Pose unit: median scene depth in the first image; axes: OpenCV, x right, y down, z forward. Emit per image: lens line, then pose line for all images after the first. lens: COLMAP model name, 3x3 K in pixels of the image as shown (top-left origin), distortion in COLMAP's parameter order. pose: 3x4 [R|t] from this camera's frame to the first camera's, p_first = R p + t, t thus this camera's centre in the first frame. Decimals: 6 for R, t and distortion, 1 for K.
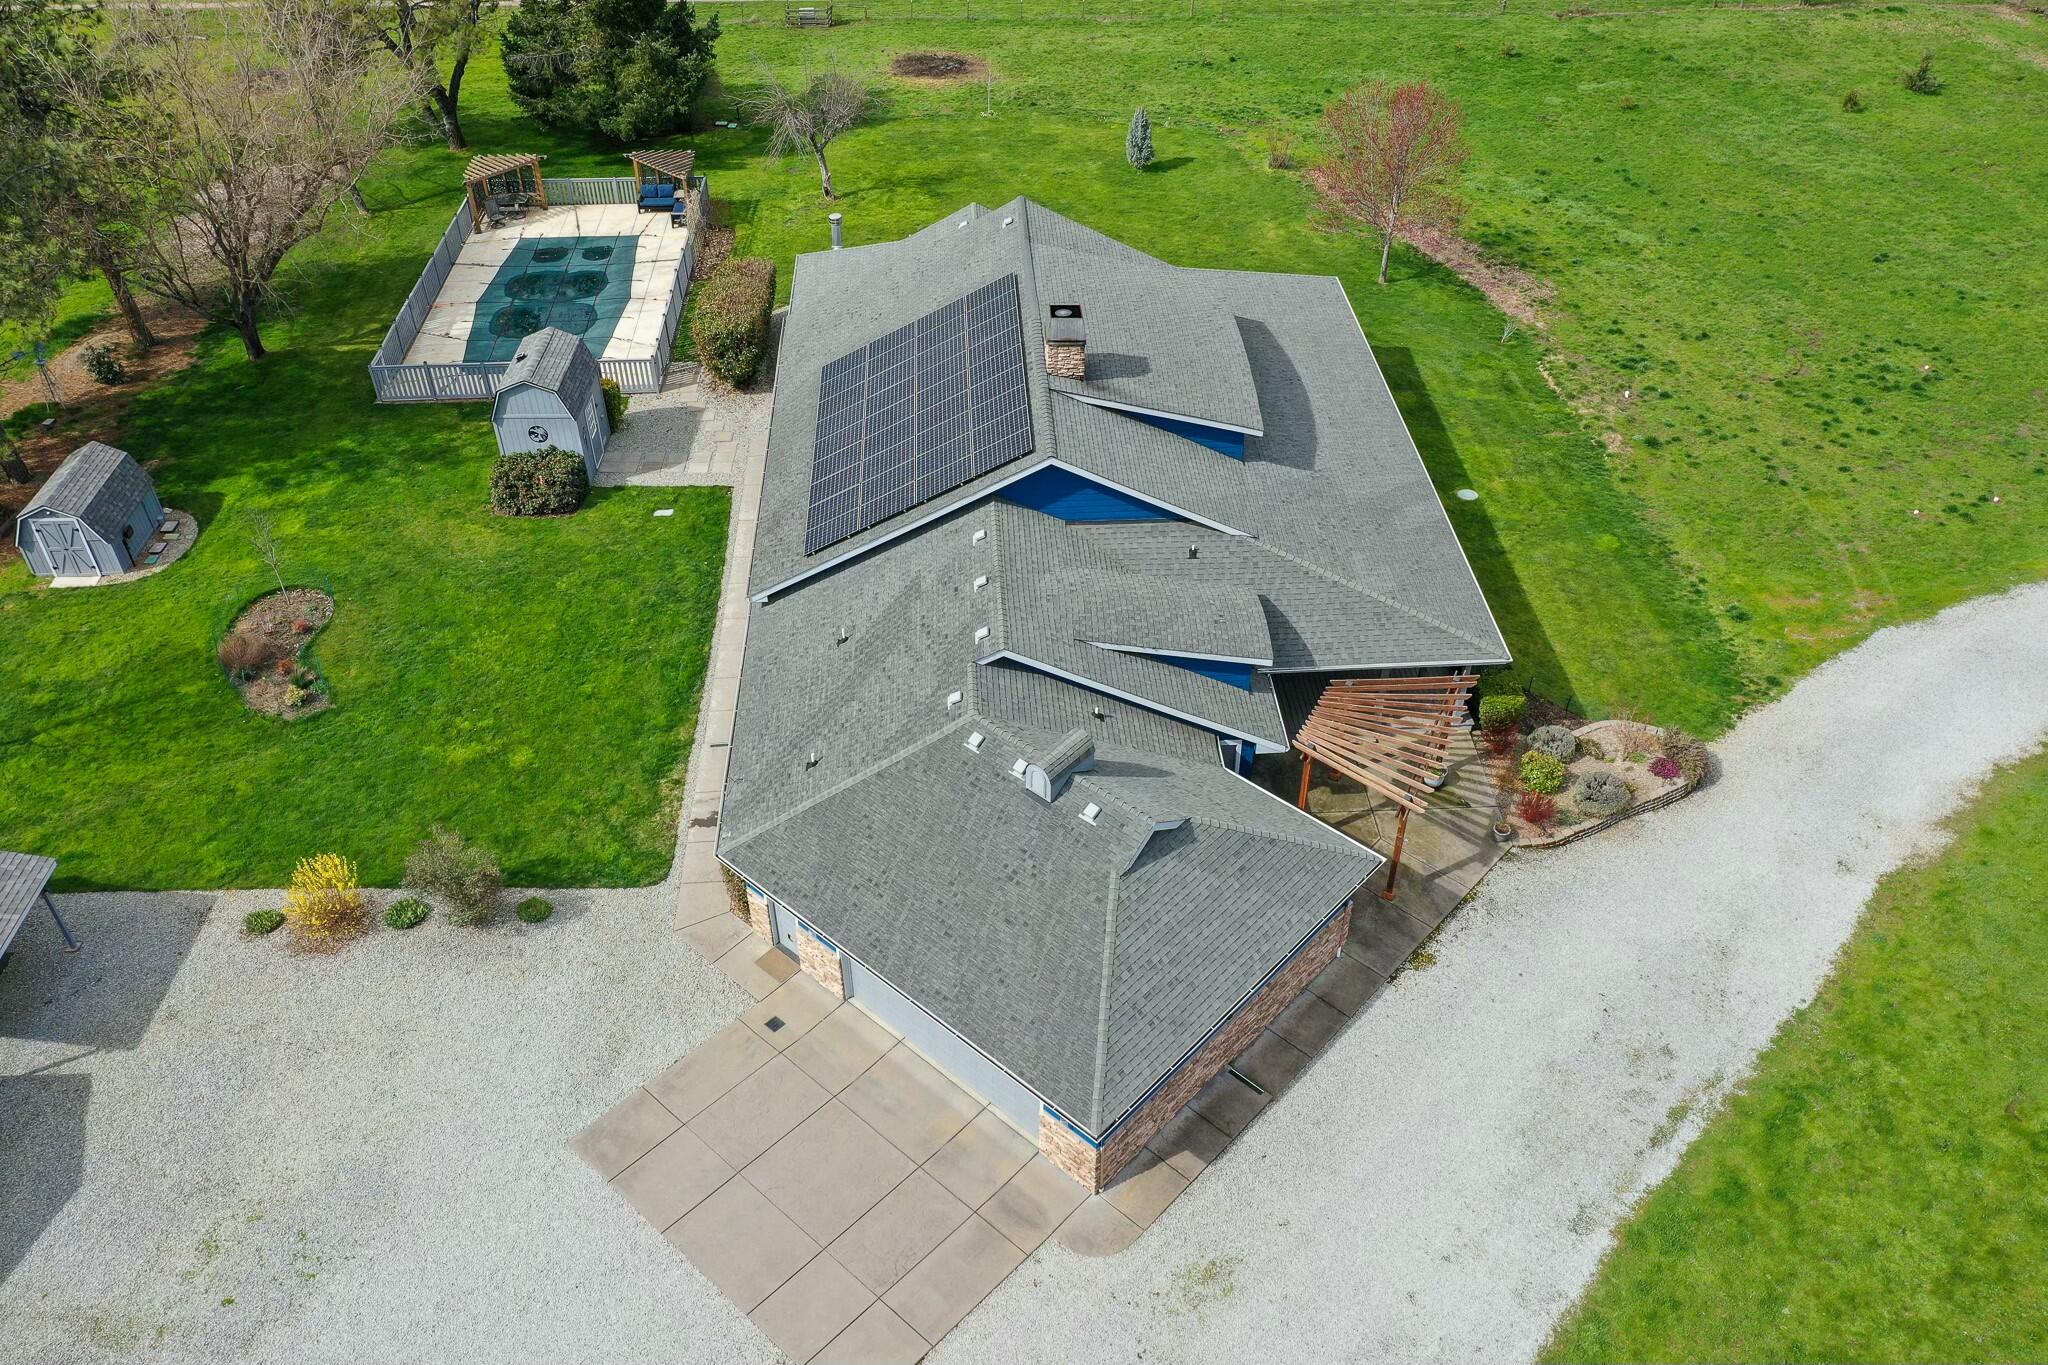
lens RADIAL K [[1632.4, 0, 1023.5], [0, 1632.4, 657.2], [0, 0, 1]] dist [-0.001079, 0.012853]
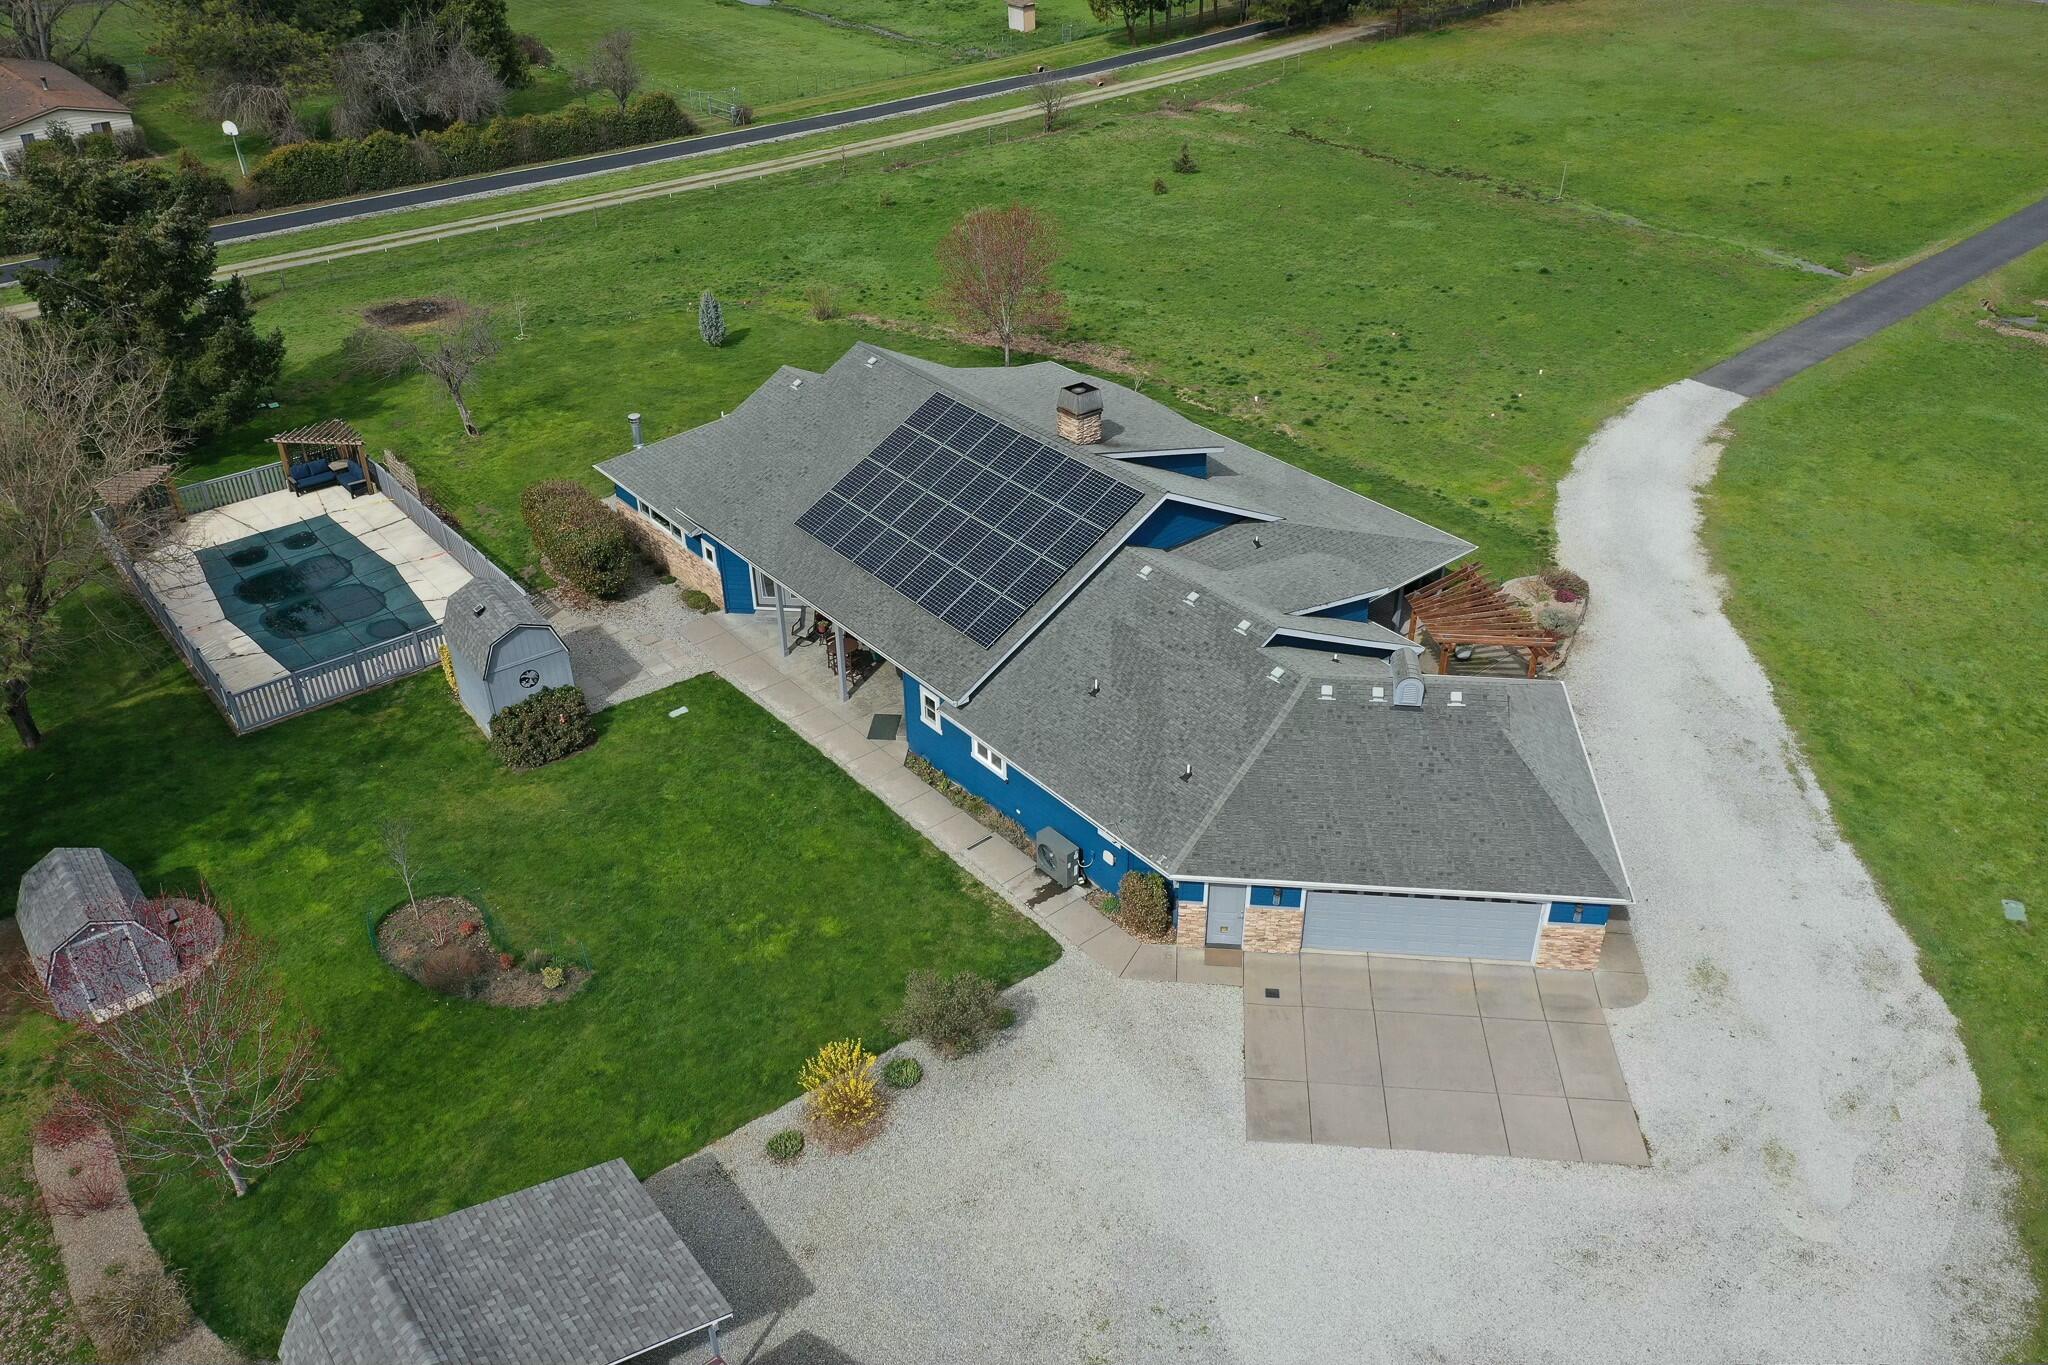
lens RADIAL K [[1626.6, 0, 1030.4], [0, 1626.6, 652.2], [0, 0, 1]] dist [0.003834, 0.003389]
pose [[0.802350, -0.312985, 0.508207, -0.618275], [0.374854, 0.926846, -0.021005, -0.024763], [-0.464456, 0.207356, 0.860978, 0.052178]]
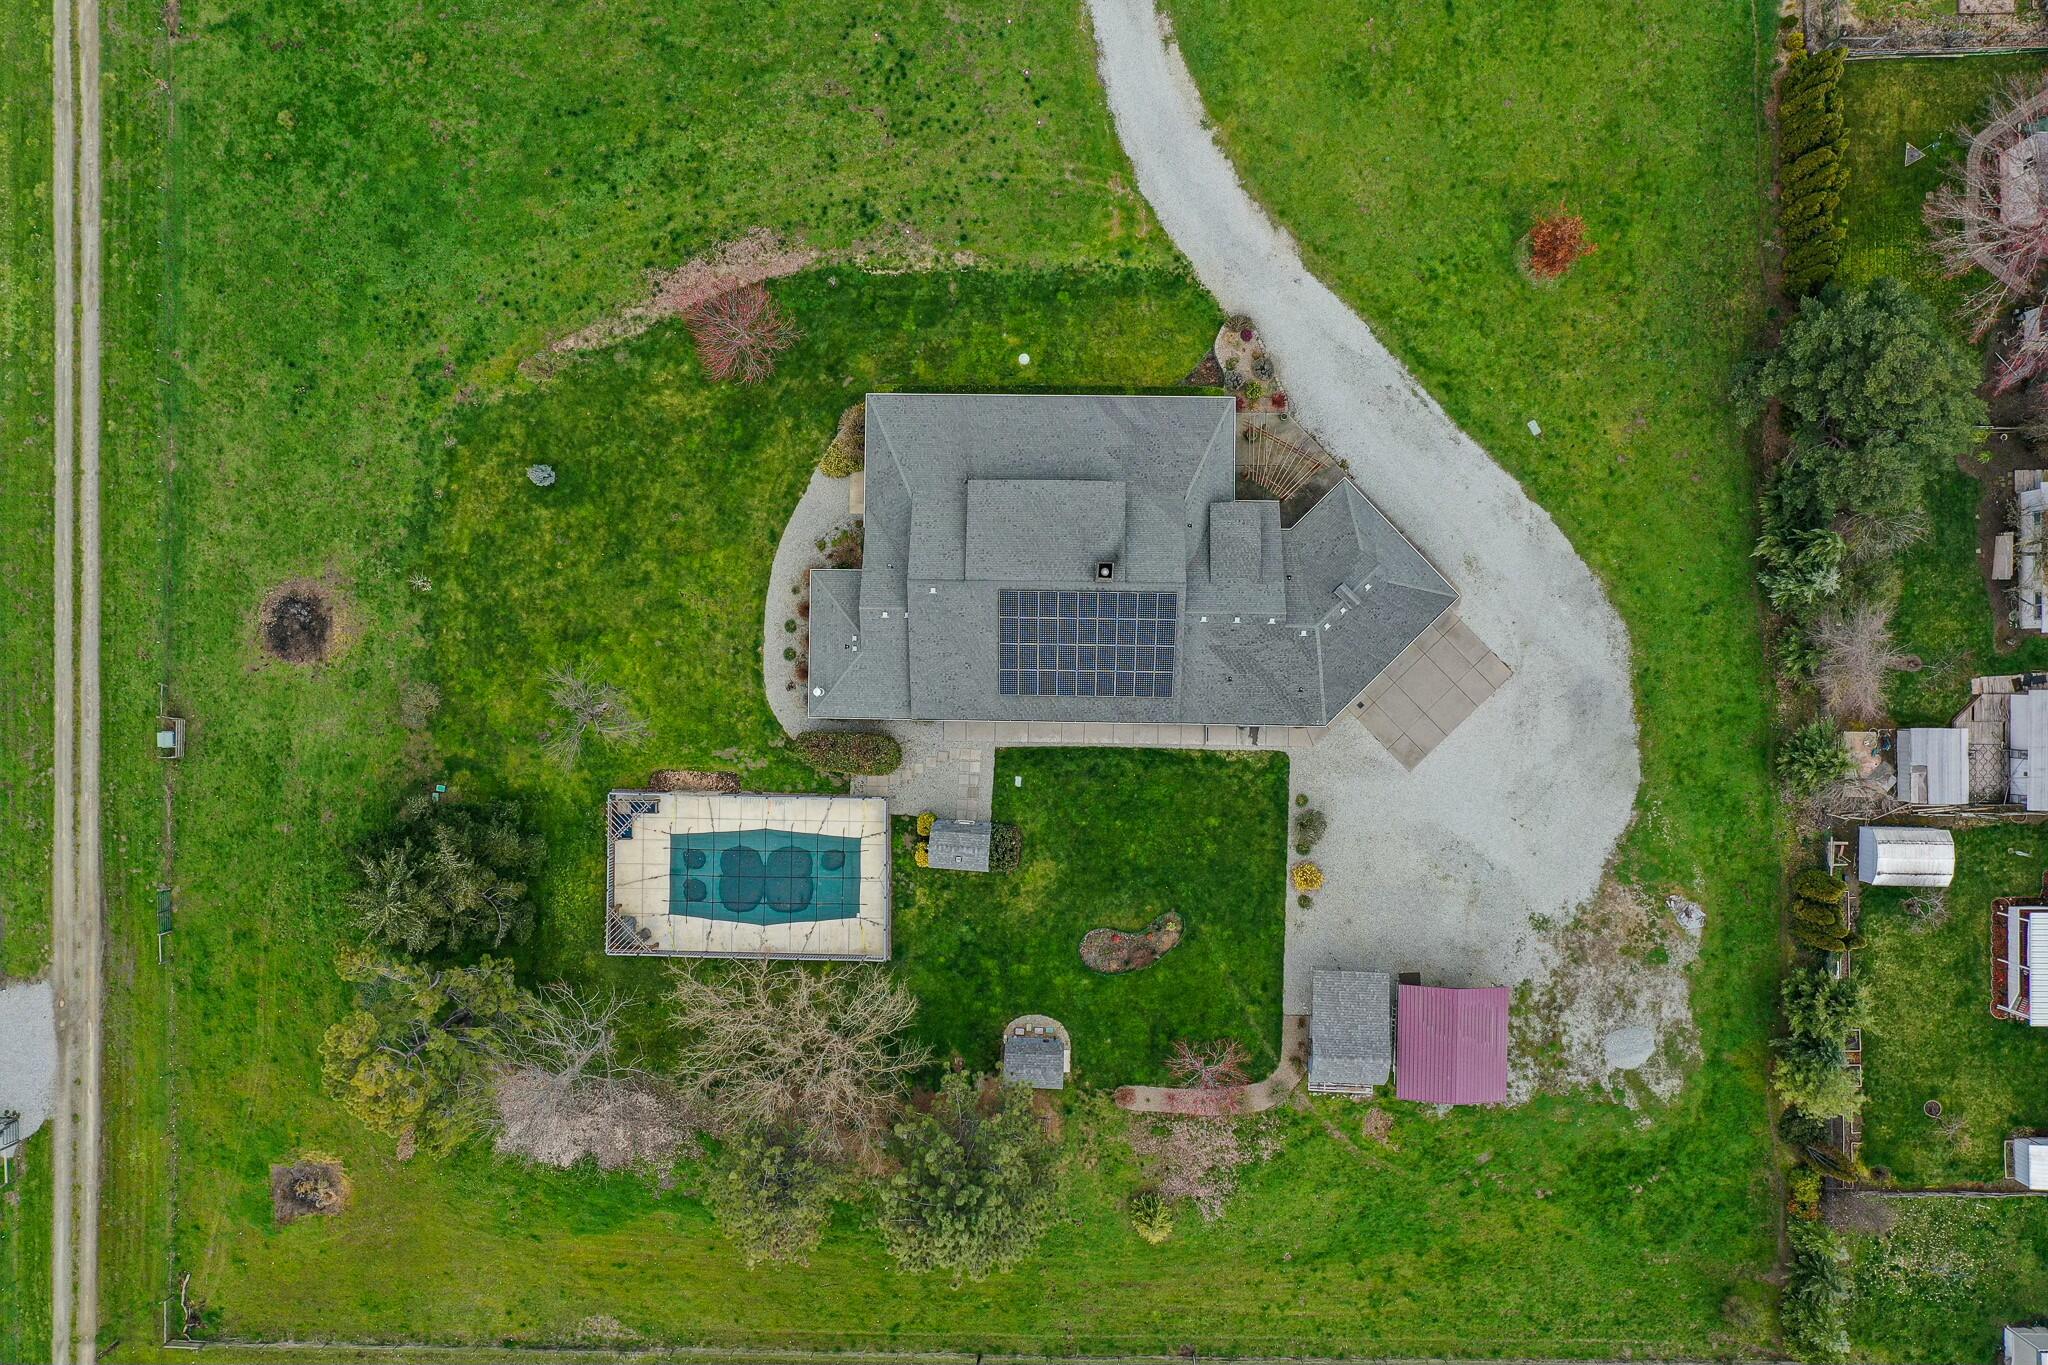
lens RADIAL K [[1632.4, 0, 1023.5], [0, 1632.4, 657.2], [0, 0, 1]] dist [-0.001079, 0.012853]
pose [[0.064569, -0.997815, 0.013999, -0.116121], [0.639052, 0.052120, 0.767396, -1.796028], [-0.766449, -0.040604, 0.641021, -0.263097]]
